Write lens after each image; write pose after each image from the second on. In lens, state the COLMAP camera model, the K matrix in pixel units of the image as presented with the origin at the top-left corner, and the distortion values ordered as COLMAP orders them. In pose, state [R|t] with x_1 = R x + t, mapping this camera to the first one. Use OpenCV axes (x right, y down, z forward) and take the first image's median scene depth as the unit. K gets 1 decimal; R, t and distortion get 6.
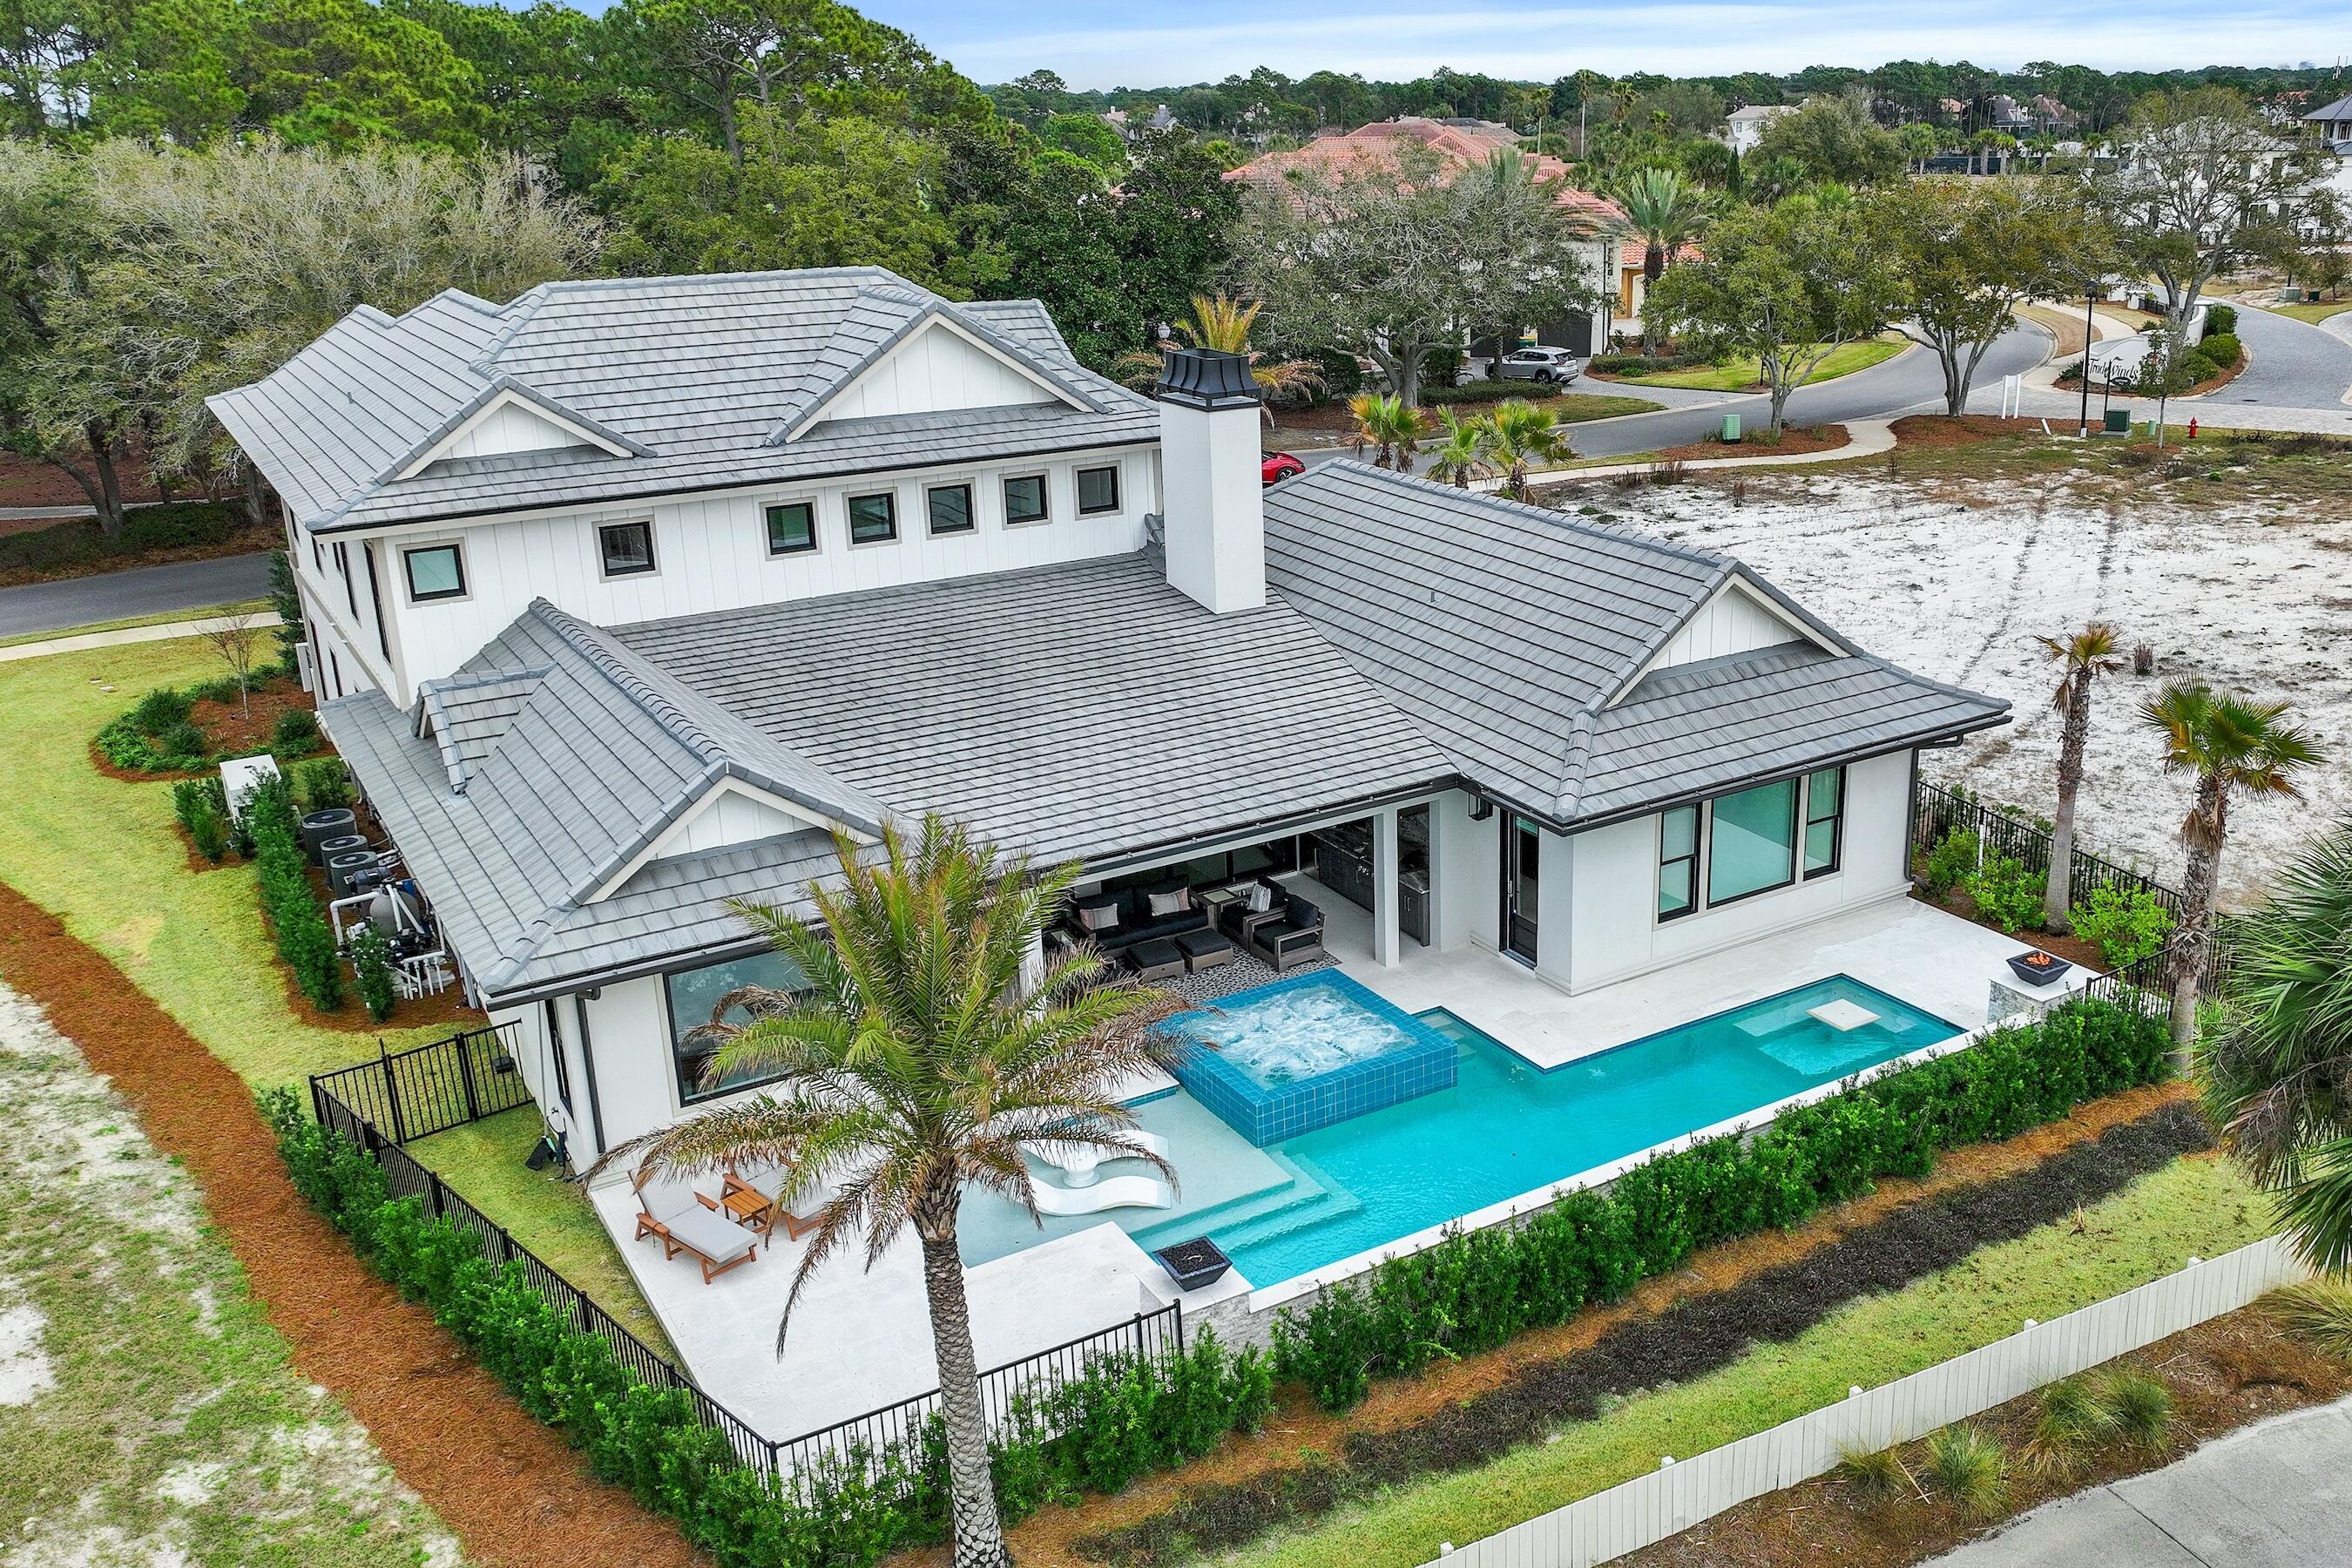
lens RADIAL K [[1994.5, 0, 1321.1], [0, 1994.5, 790.3], [0, 0, 1]] dist [-0.003915, 0.007981]
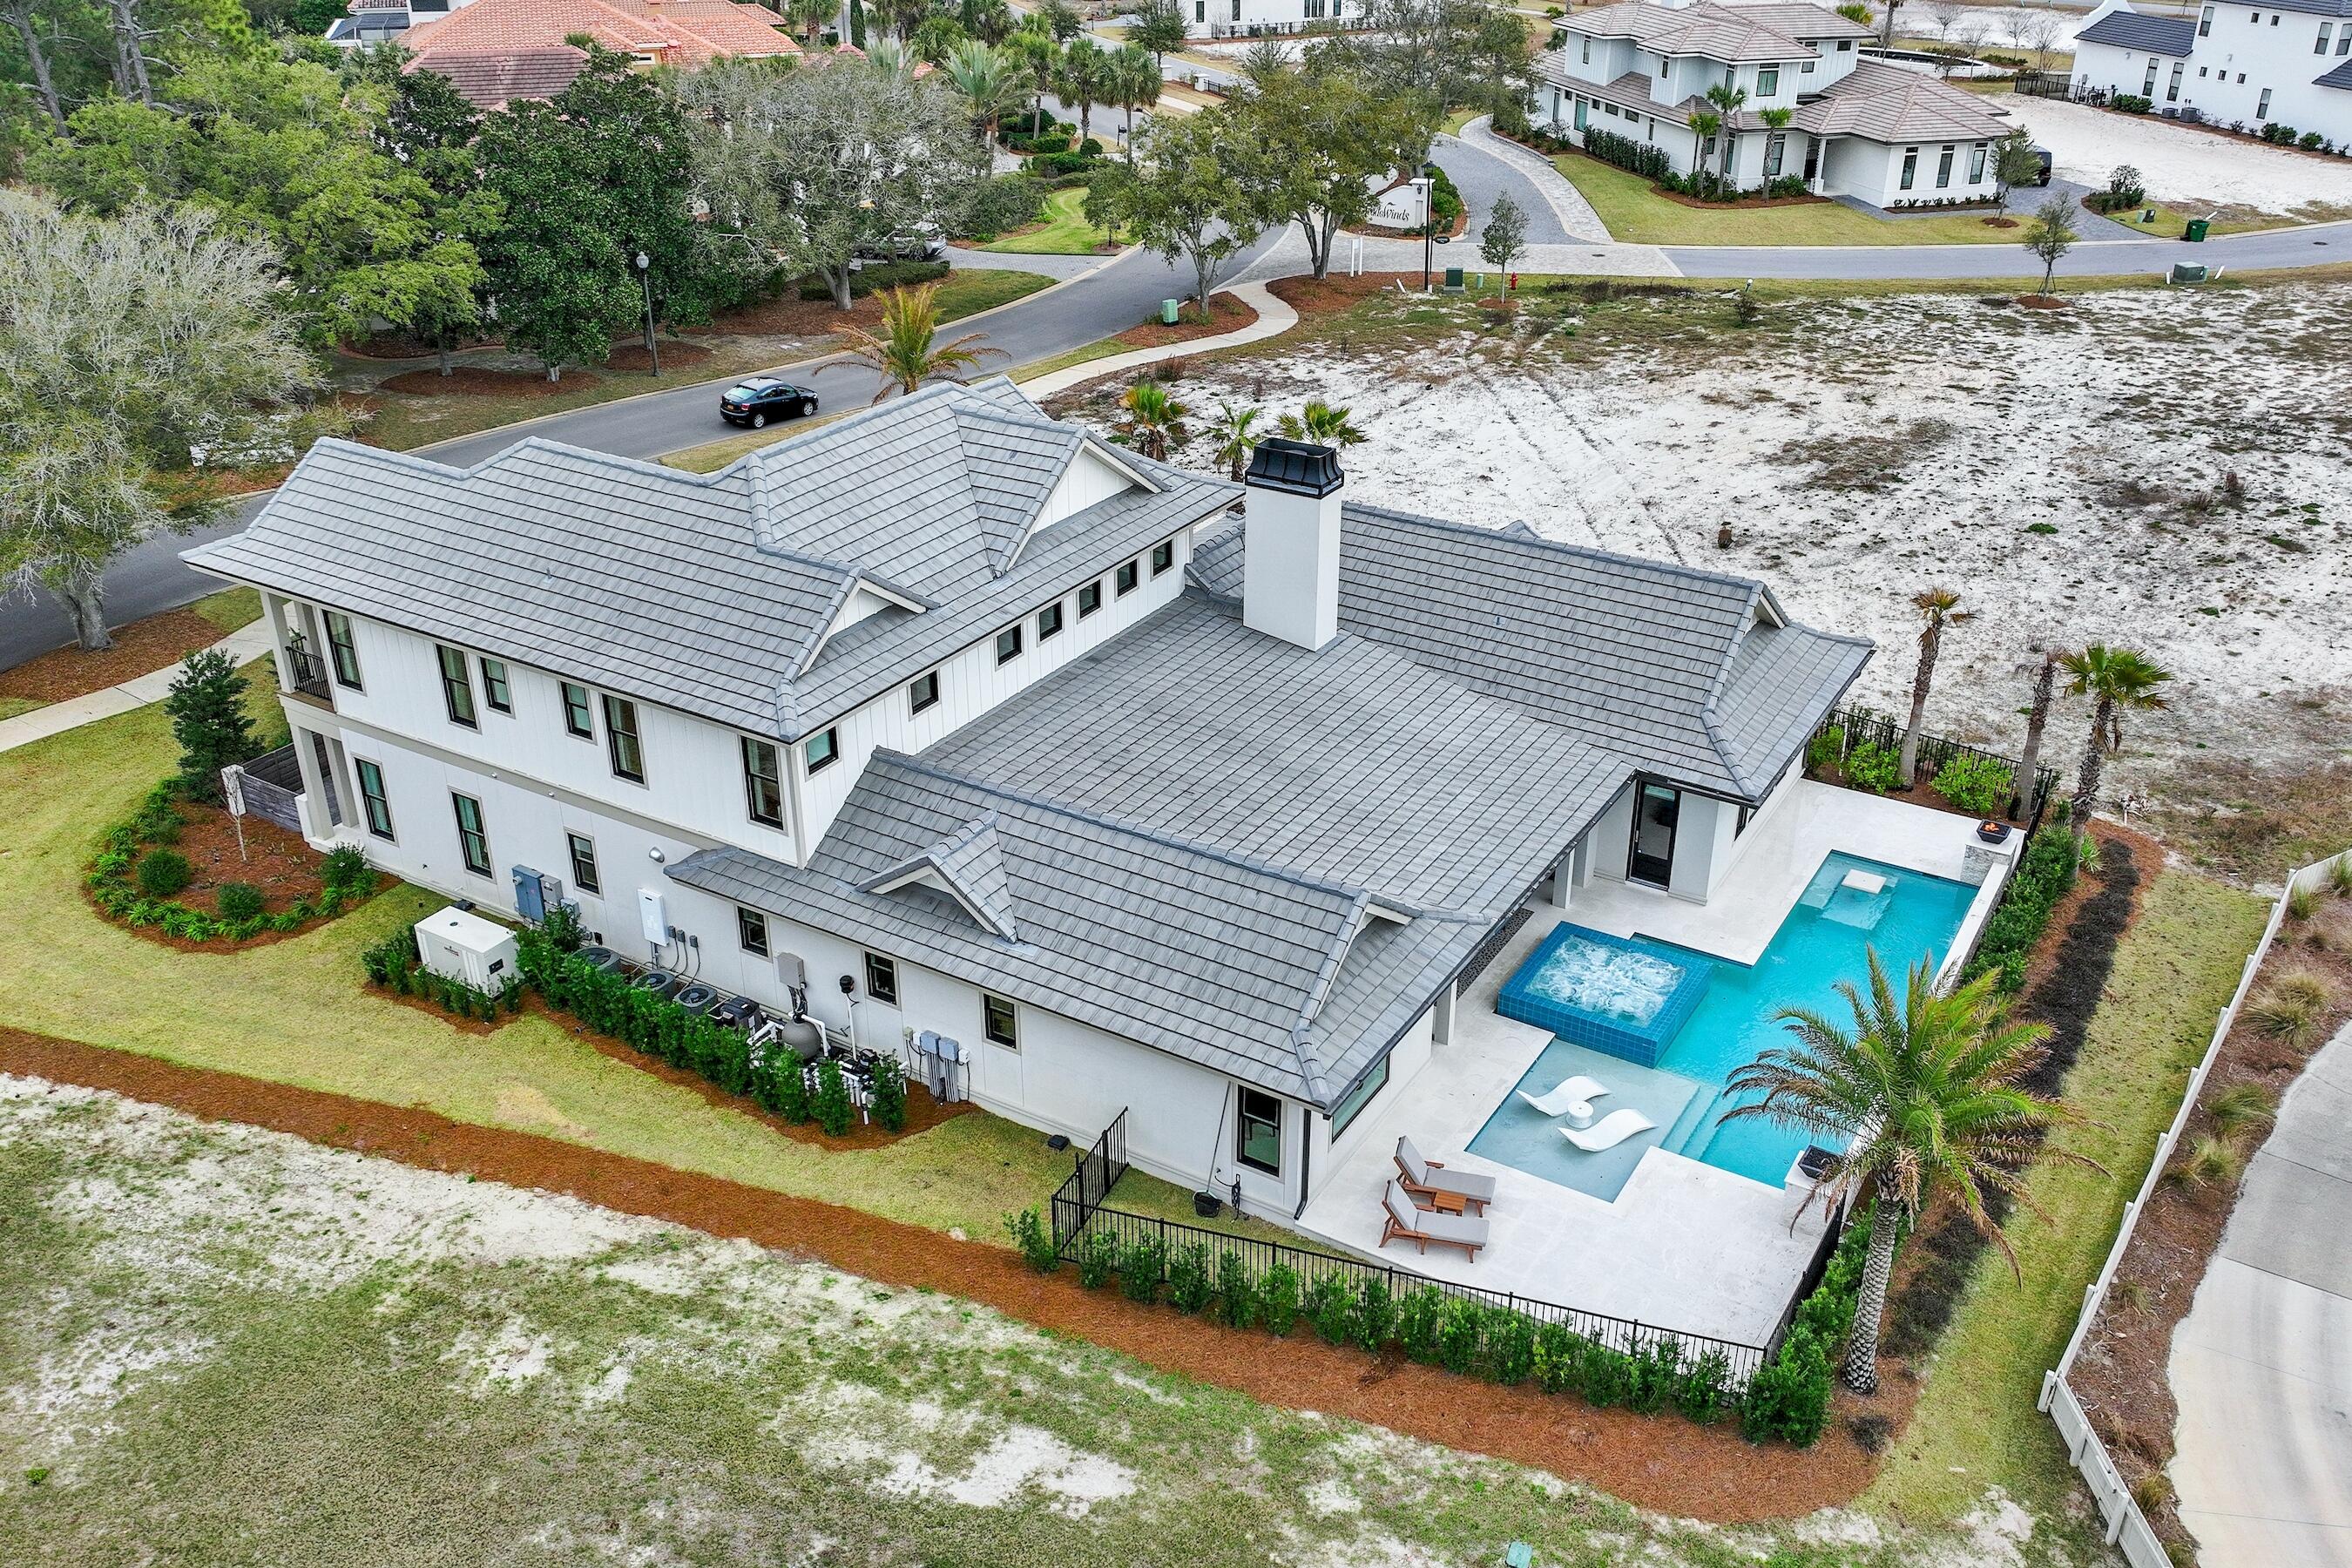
lens RADIAL K [[1946.1, 0, 1176.0], [0, 1946.1, 784.0], [0, 0, 1]] dist [0.005937, 0.002286]
pose [[0.903945, -0.181694, 0.387131, -0.687385], [0.129517, 0.979055, 0.157086, -0.232531], [-0.407564, -0.091858, 0.908545, -0.095853]]
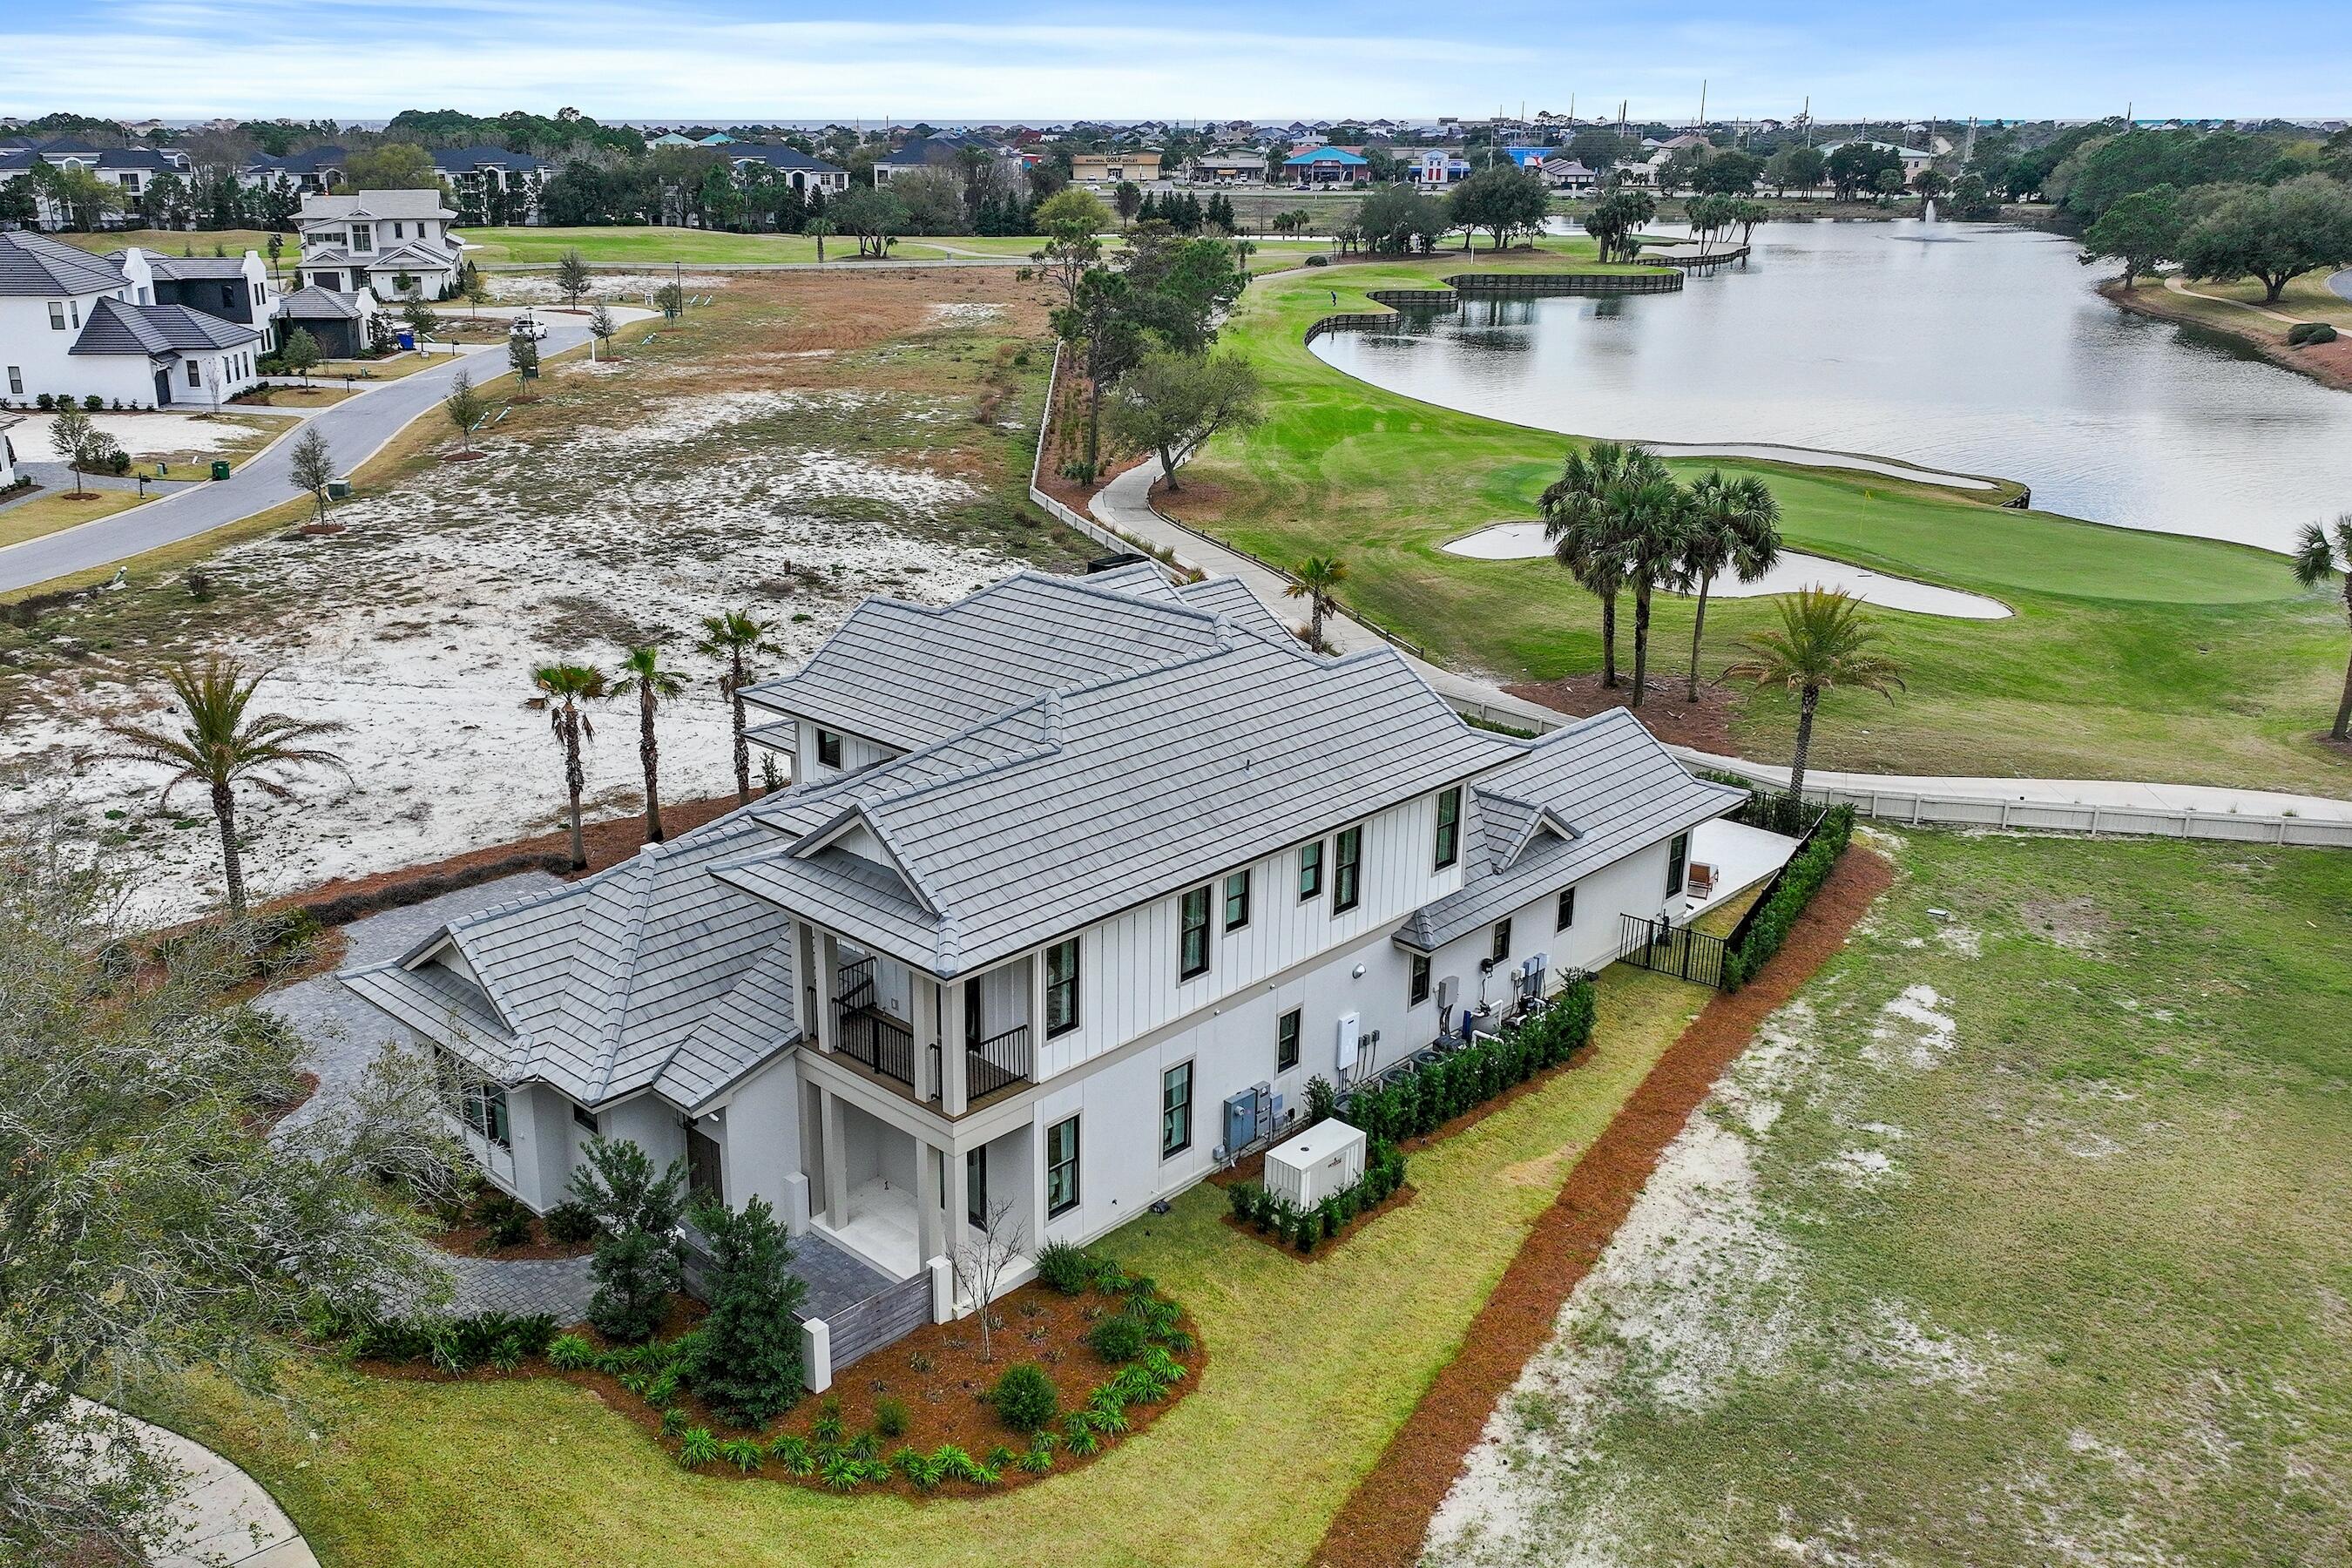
lens RADIAL K [[2006.0, 0, 1037.9], [0, 2006.0, 783.7], [0, 0, 1]] dist [0.009771, -0.007870]
pose [[-0.200385, -0.292419, 0.935060, -1.659741], [0.332186, 0.877603, 0.345639, -0.670655], [-0.921682, 0.379875, -0.078721, 1.337384]]
